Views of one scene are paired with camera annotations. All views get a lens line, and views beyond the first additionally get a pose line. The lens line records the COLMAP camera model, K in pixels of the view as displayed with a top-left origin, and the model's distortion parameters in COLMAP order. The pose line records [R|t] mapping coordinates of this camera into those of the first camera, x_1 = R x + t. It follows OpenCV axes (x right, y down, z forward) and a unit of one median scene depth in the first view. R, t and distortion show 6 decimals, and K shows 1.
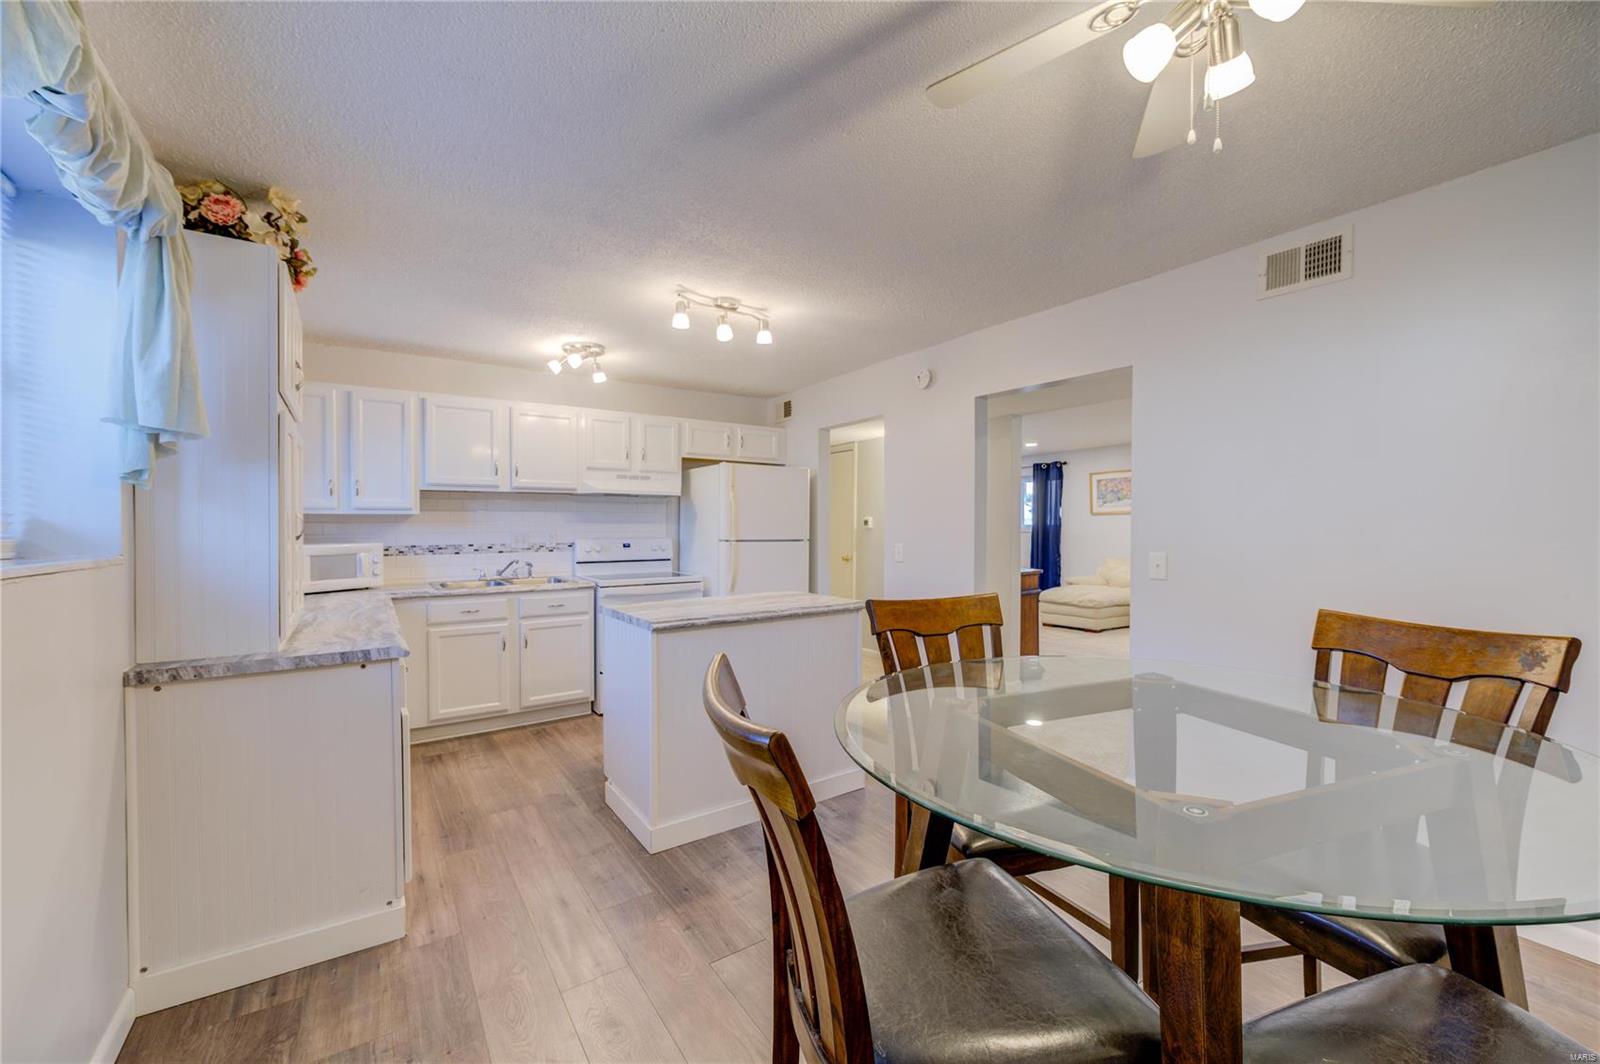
lens RADIAL K [[632.2, 0, 800.0], [0, 632.2, 532.0], [0, 0, 1]] dist [-0.000420, -0.000159]
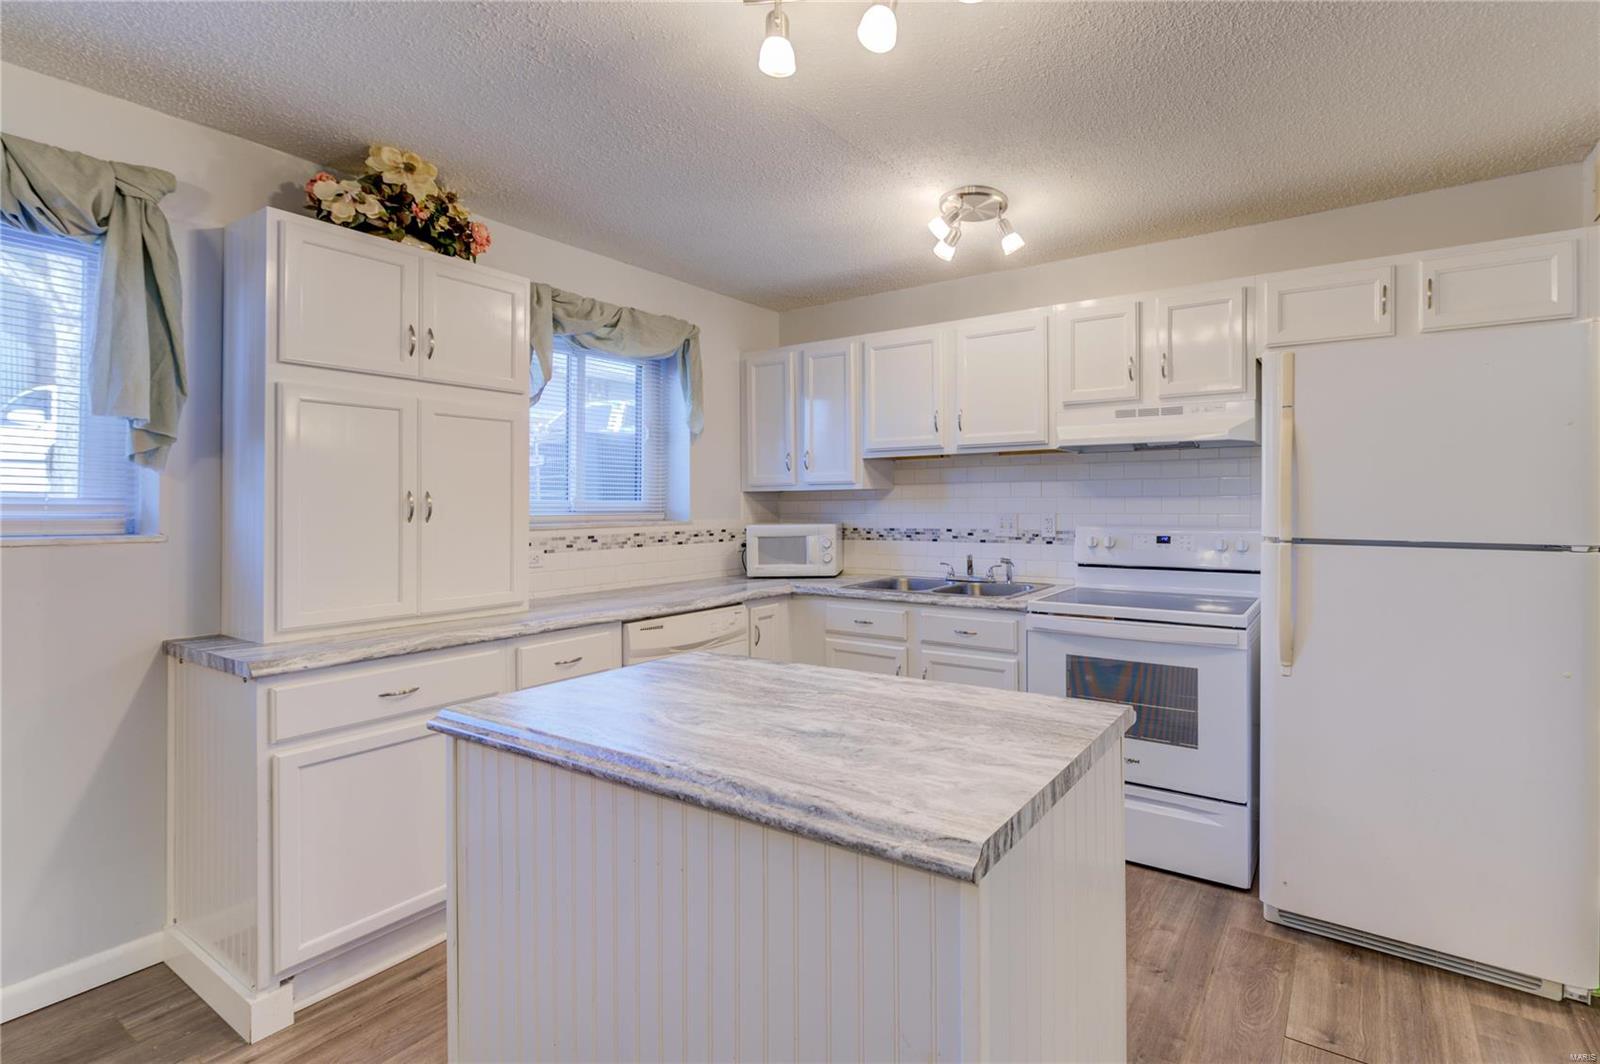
lens RADIAL K [[729.4, 0, 925.3], [0, 729.4, 500.1], [0, 0, 1]] dist [-0.000246, -0.001107]
pose [[0.415172, -0.004354, -0.909733, 0.249864], [-0.004730, 0.999965, -0.006944, -0.008347], [0.909731, 0.007186, 0.415137, 0.660283]]
